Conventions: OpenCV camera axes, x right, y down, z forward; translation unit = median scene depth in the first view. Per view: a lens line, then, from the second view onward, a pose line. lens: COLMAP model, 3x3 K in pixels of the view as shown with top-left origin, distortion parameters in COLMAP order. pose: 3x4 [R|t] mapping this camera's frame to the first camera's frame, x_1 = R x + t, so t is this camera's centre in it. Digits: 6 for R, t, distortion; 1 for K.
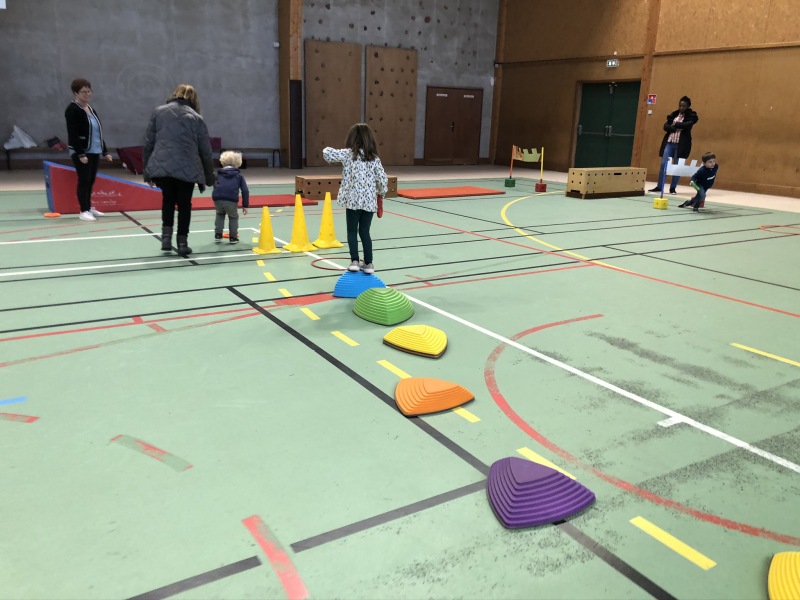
lens RADIAL K [[651.4, 0, 400.0], [0, 651.4, 300.0], [0, 0, 1]] dist [-0.003962, 0.002908]
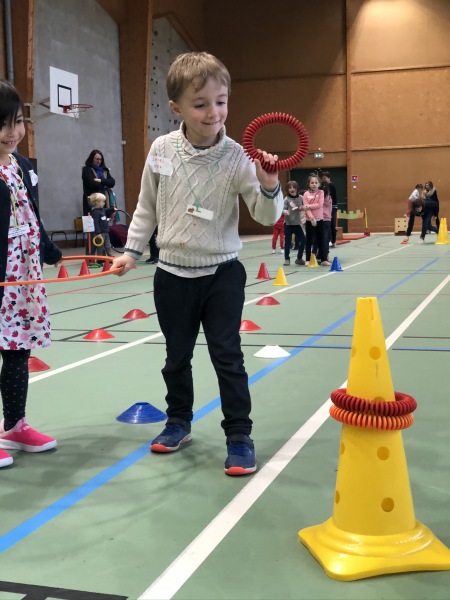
lens RADIAL K [[898.6, 0, 225.0], [0, 898.6, 300.0], [0, 0, 1]] dist [0.015911, 0.021123]
pose [[0.752954, -0.111842, 0.648499, -1.183961], [0.227848, 0.968807, -0.097464, 0.089461], [-0.617370, 0.221145, 0.754950, -0.296589]]
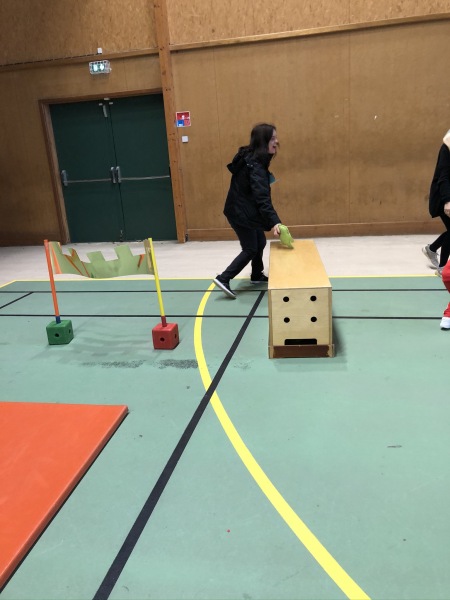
lens RADIAL K [[488.5, 0, 225.0], [0, 488.5, 300.0], [0, 0, 1]] dist [-0.003962, 0.002908]
pose [[0.688682, -0.298653, 0.660699, 0.034337], [0.279549, 0.950147, 0.138103, -0.190603], [-0.669006, 0.089589, 0.737838, 0.620046]]
